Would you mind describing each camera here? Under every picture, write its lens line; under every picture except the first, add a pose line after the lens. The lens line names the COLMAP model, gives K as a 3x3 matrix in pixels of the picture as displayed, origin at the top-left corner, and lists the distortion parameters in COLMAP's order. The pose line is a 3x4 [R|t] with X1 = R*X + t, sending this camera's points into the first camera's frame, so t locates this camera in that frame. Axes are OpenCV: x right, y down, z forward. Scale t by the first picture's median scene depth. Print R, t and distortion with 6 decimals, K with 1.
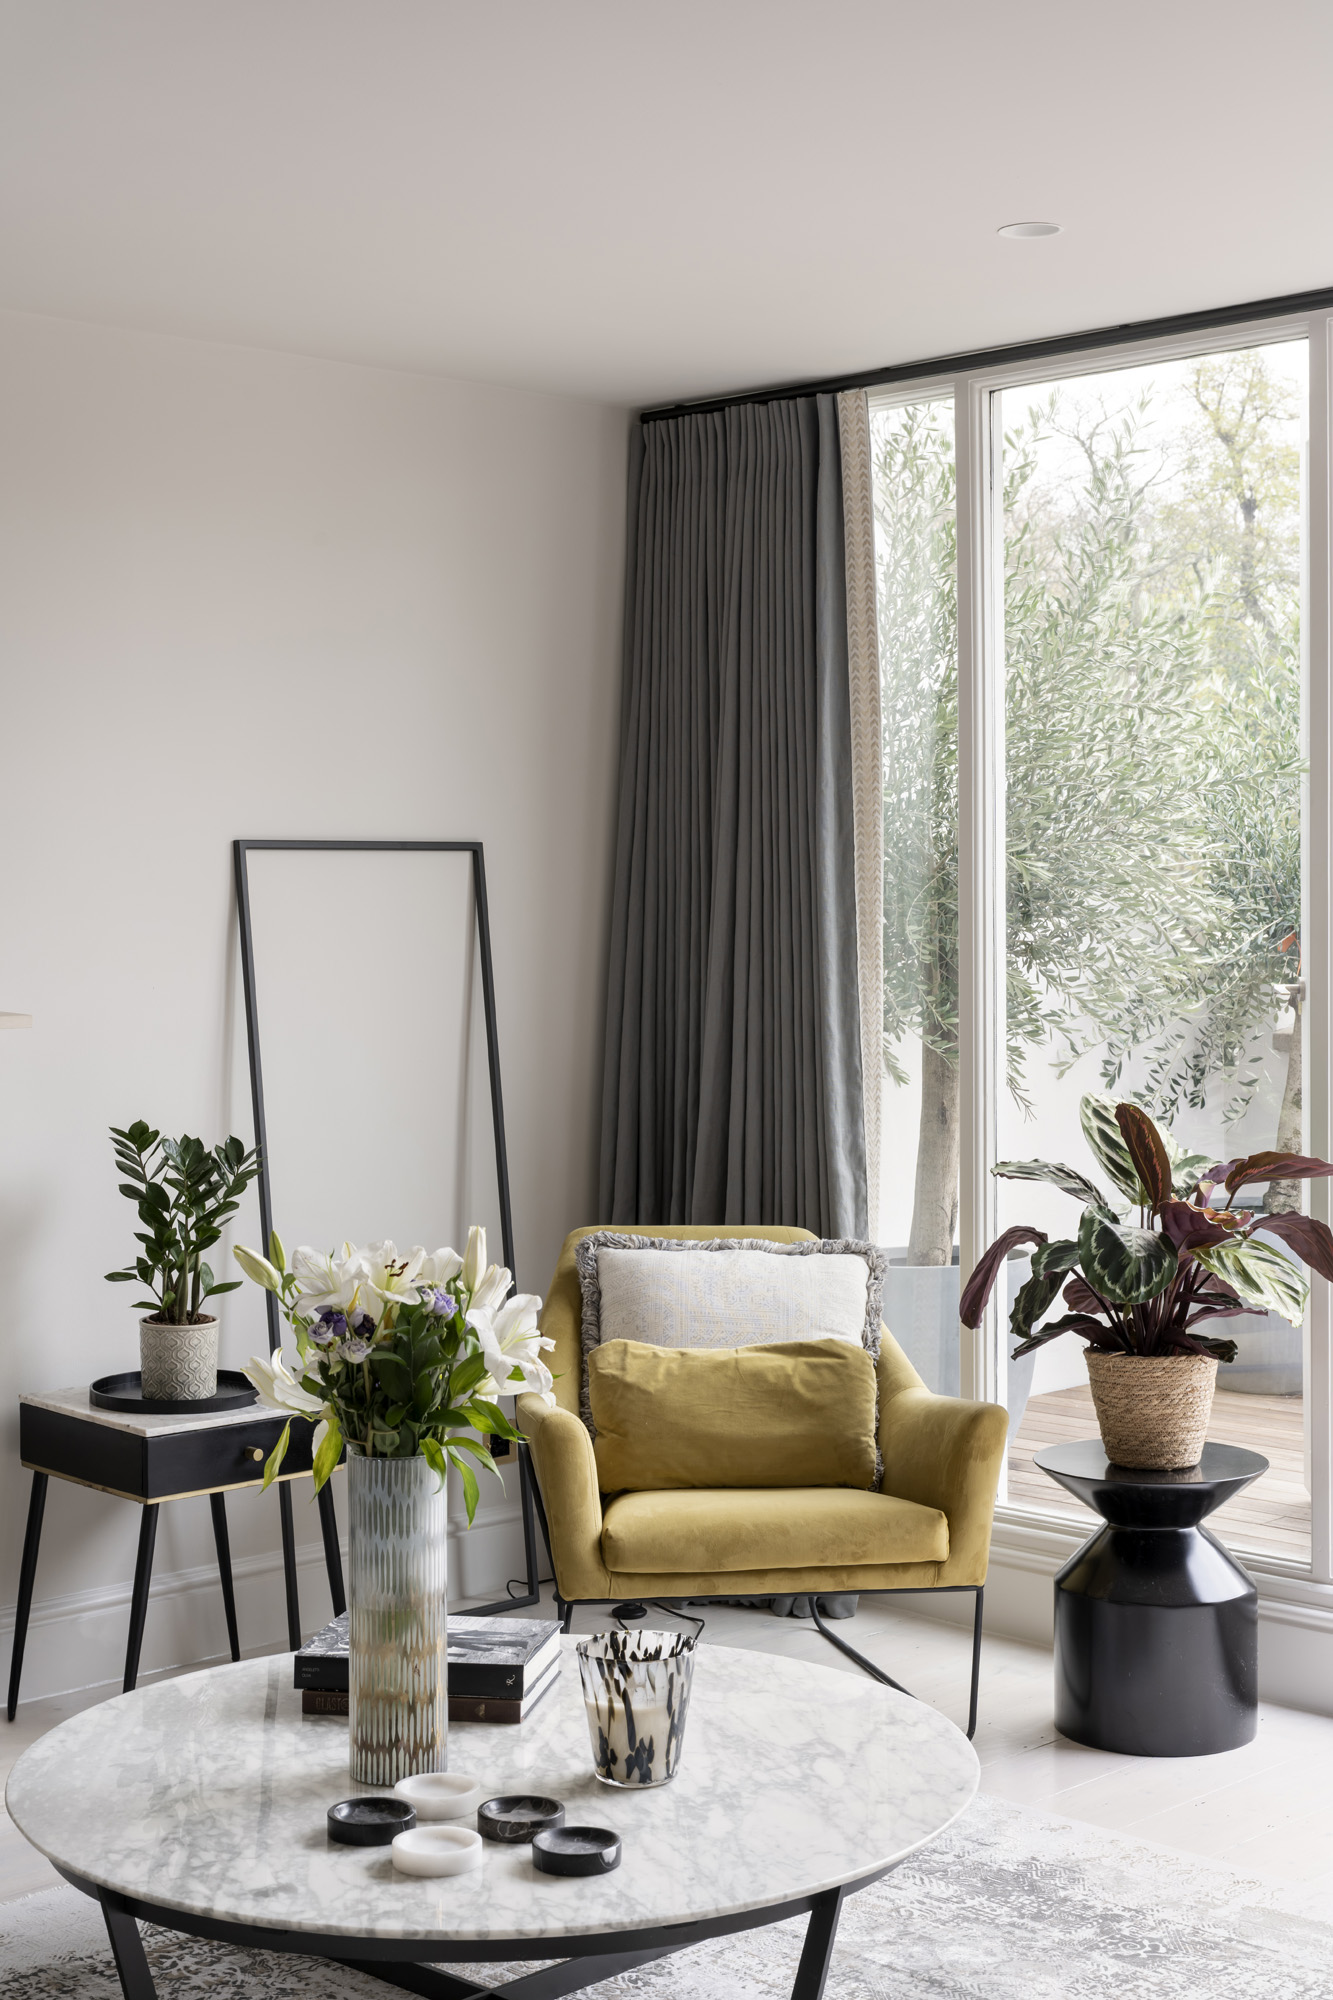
lens RADIAL K [[2937.1, 0, 664.0], [0, 2937.1, 991.5], [0, 0, 1]] dist [0.075547, 0.000000]
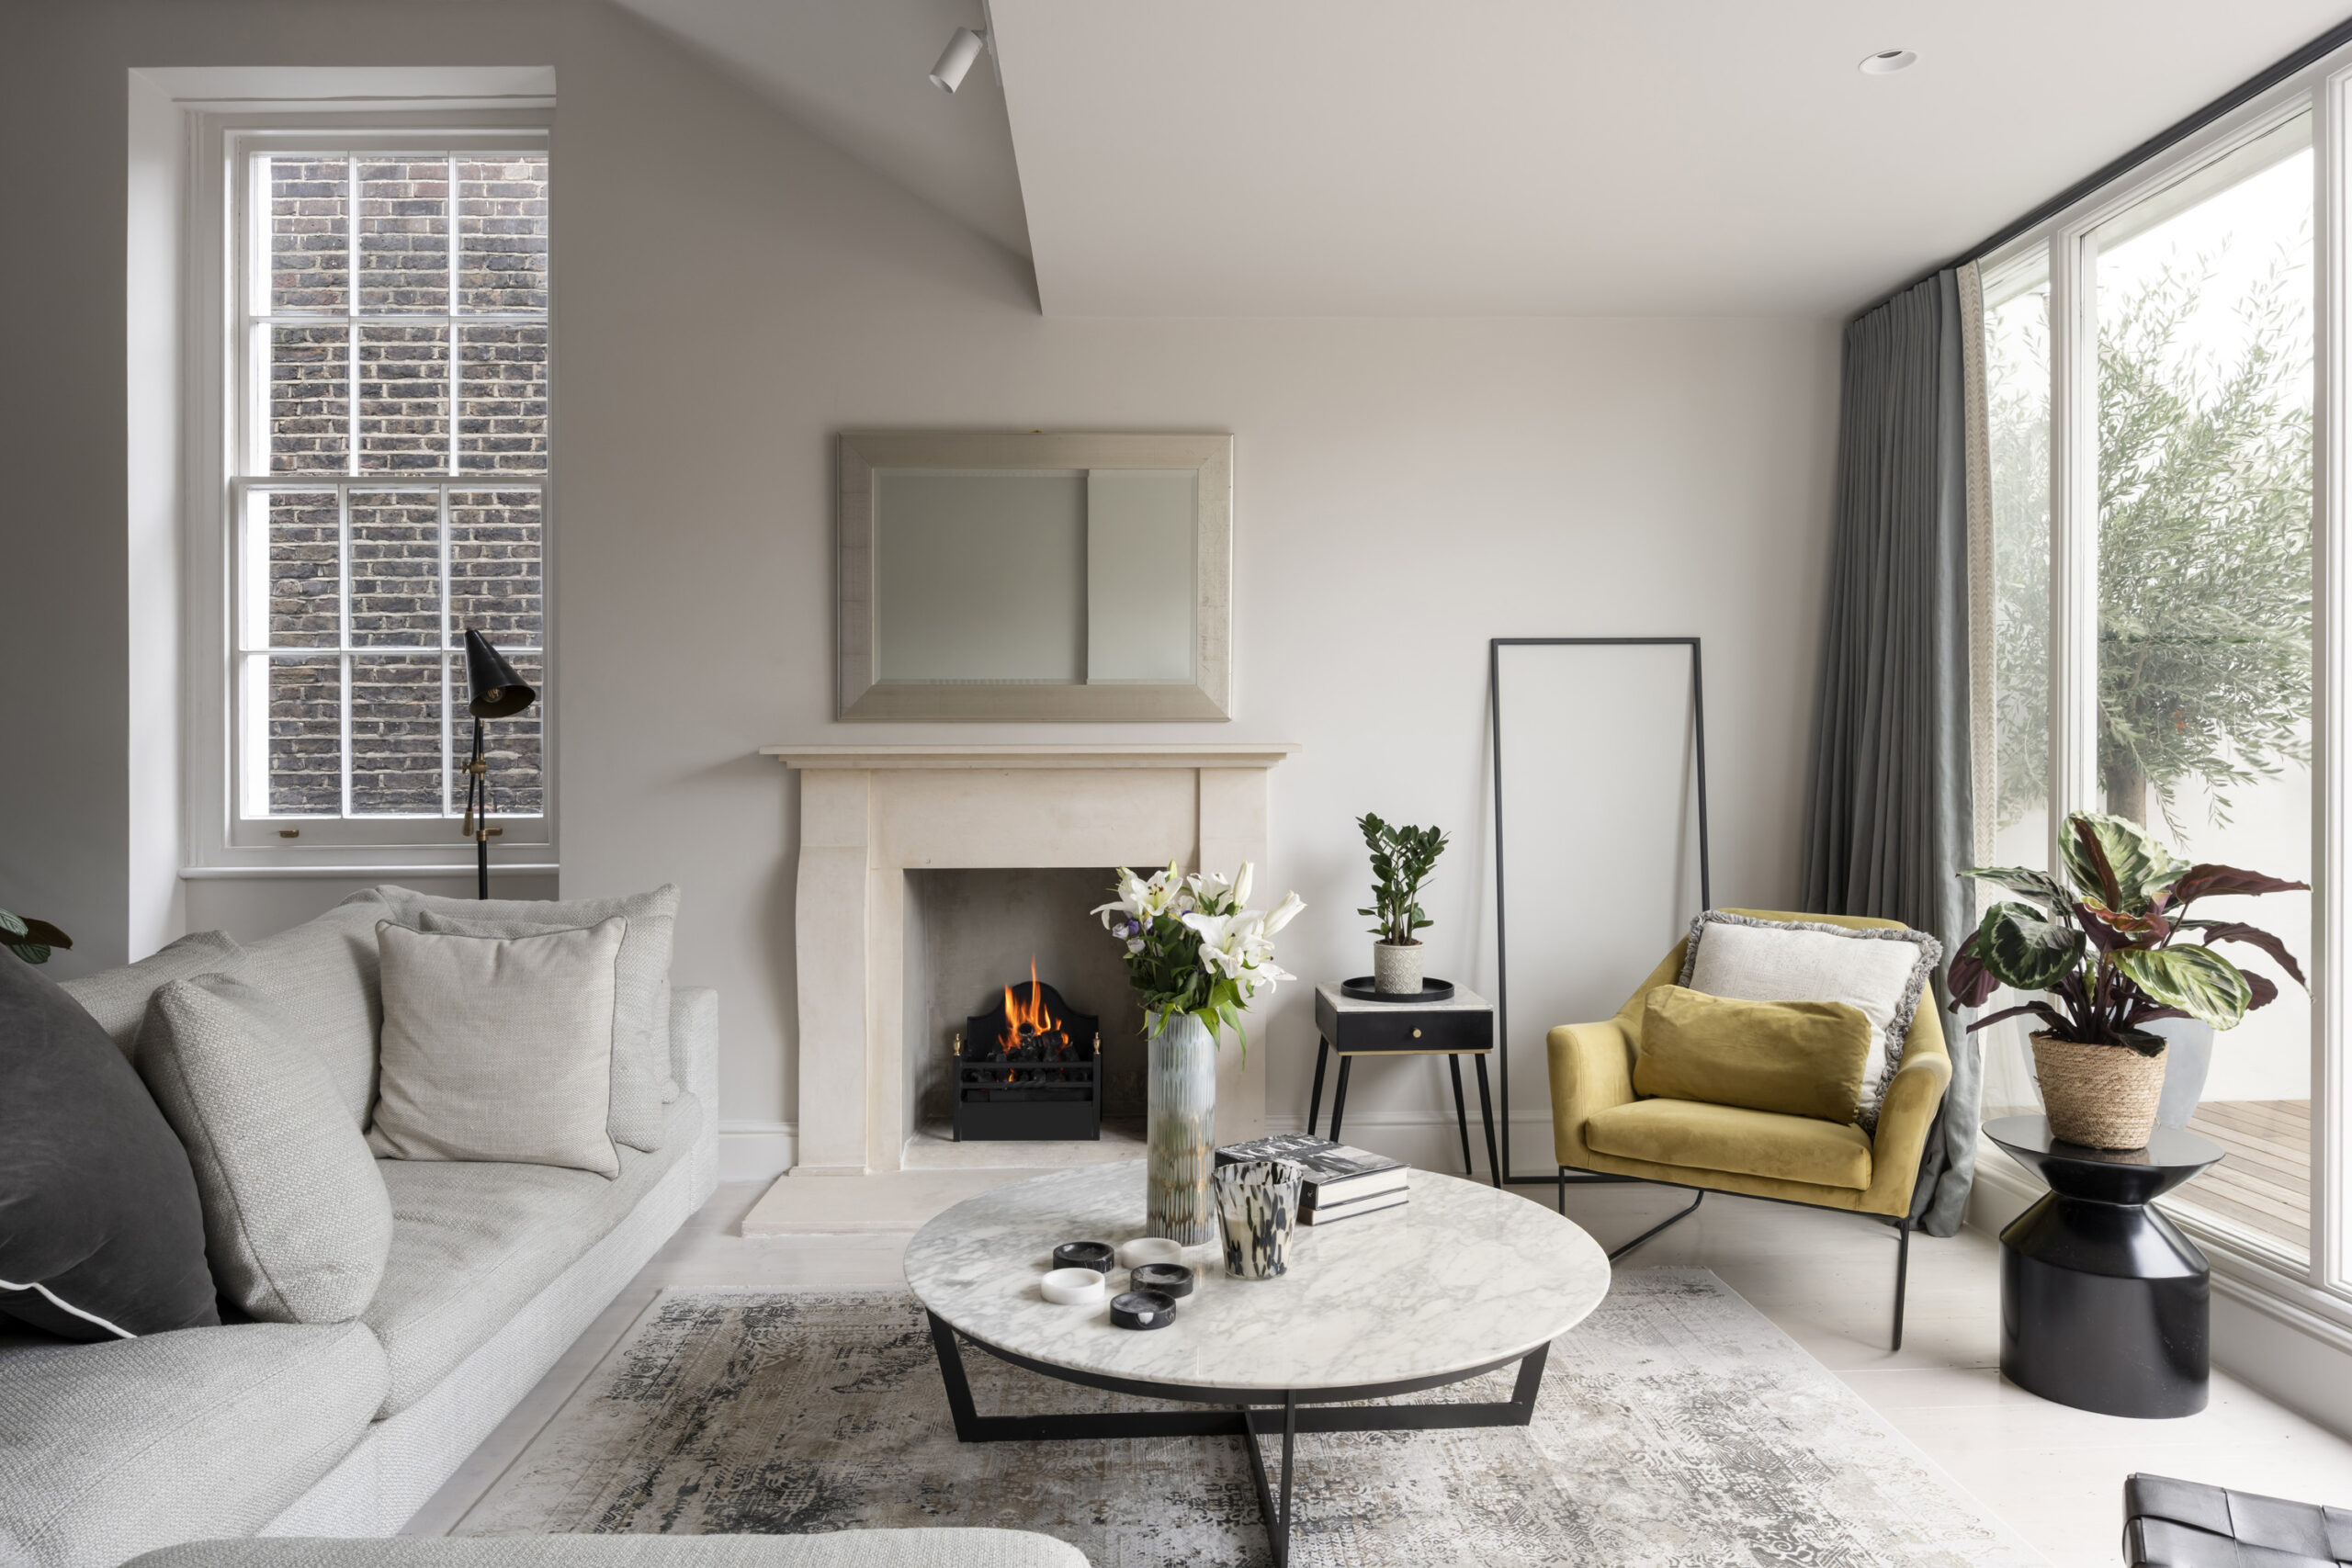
lens RADIAL K [[1500.9, 0, 1187.3], [0, 1500.9, 786.9], [0, 0, 1]] dist [-0.010792, -0.005329]
pose [[0.727096, 0.011138, -0.686446, 0.297723], [-0.023583, 0.999684, -0.008759, 0.039170], [0.686131, 0.022557, 0.727128, 0.349089]]
